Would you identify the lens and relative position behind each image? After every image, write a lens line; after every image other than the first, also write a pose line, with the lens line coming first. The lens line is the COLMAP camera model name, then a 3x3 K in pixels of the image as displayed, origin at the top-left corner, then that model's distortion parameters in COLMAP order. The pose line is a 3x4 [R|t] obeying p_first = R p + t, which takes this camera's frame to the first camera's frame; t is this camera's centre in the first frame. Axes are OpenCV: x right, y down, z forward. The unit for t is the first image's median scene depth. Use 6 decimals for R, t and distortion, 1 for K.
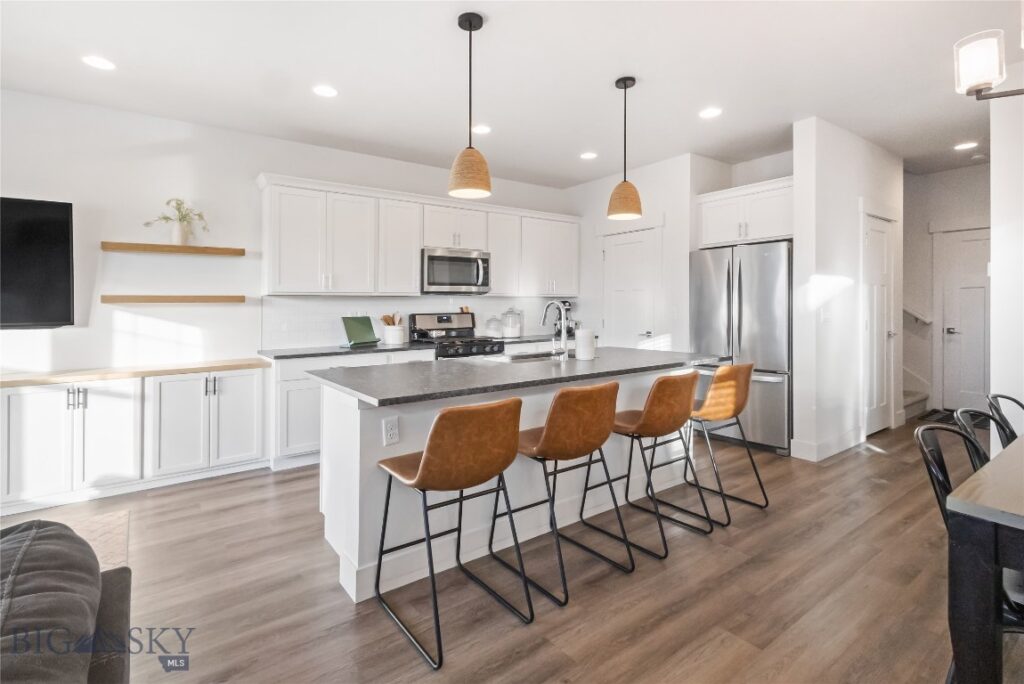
lens RADIAL K [[497.4, 0, 512.0], [0, 497.4, 315.1], [0, 0, 1]] dist [-0.000697, -0.000032]
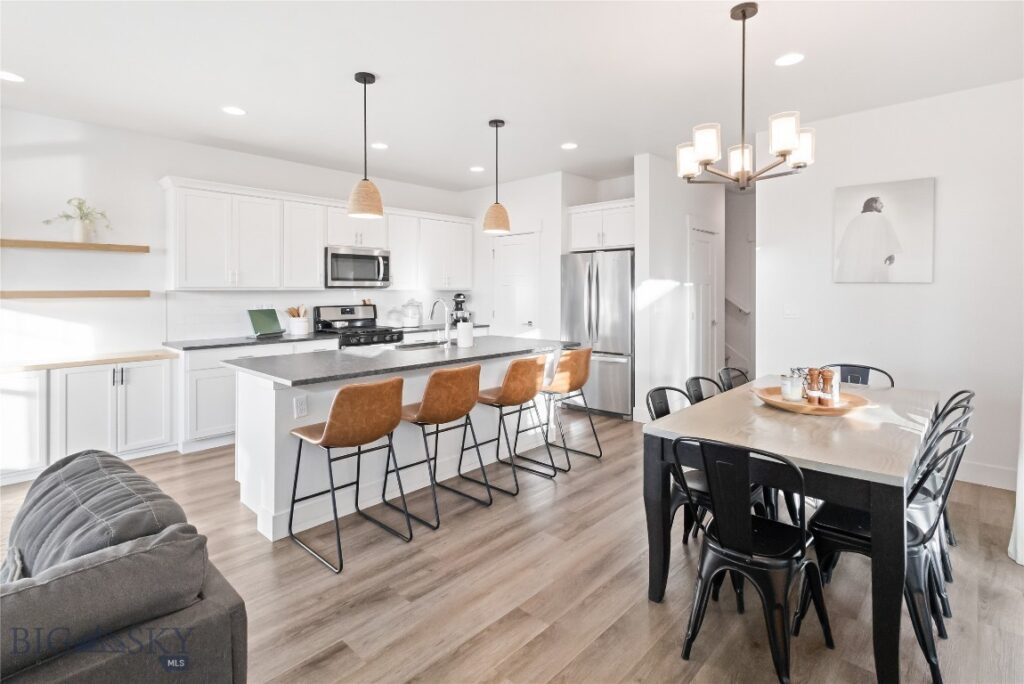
lens RADIAL K [[498.2, 0, 509.5], [0, 498.2, 307.6], [0, 0, 1]] dist [0.000015, 0.001084]
pose [[0.984949, -0.001747, 0.172838, 0.042888], [-0.000955, 0.999879, 0.015546, -0.027656], [-0.172844, -0.015477, 0.984828, -0.235554]]
